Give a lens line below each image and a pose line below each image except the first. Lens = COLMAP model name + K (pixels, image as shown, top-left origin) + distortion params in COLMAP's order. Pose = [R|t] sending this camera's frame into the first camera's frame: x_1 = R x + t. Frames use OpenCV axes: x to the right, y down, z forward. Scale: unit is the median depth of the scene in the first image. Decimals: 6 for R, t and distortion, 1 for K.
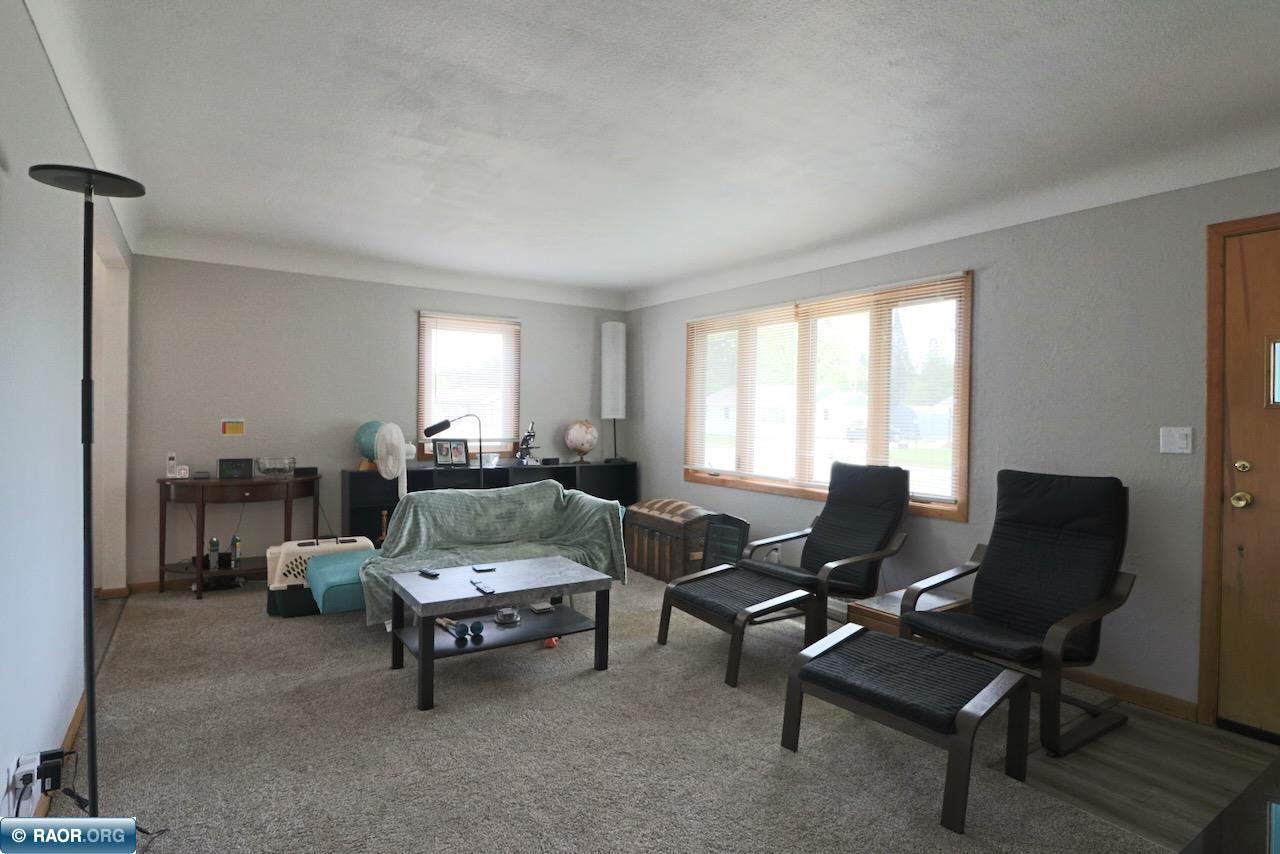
lens RADIAL K [[653.2, 0, 639.2], [0, 653.2, 416.2], [0, 0, 1]] dist [-0.001698, -0.000401]
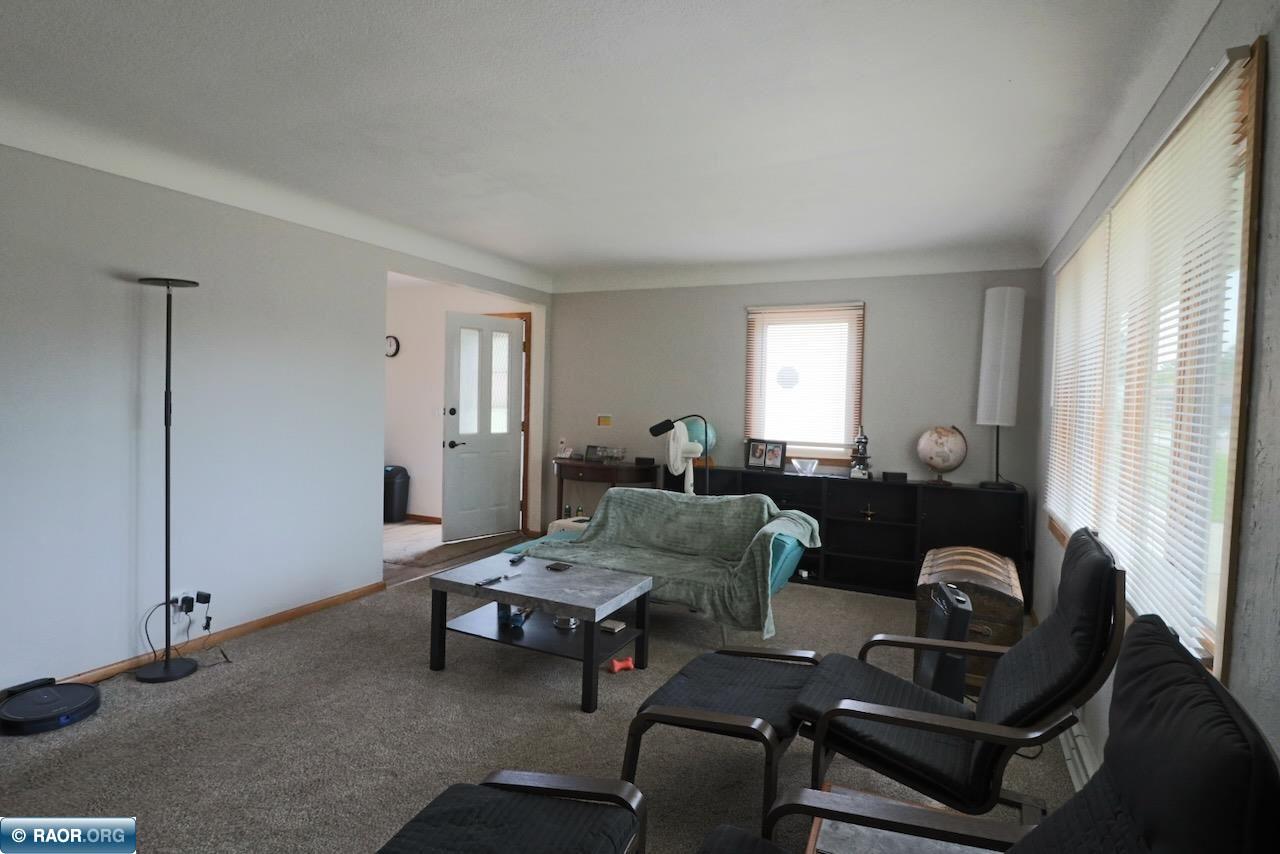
lens RADIAL K [[653.2, 0, 639.2], [0, 653.2, 416.2], [0, 0, 1]] dist [-0.001698, -0.000401]
pose [[0.514971, 0.024202, -0.856866, 0.423330], [-0.018859, 0.999679, 0.016902, -0.012404], [0.857000, 0.007456, 0.515262, 0.359694]]
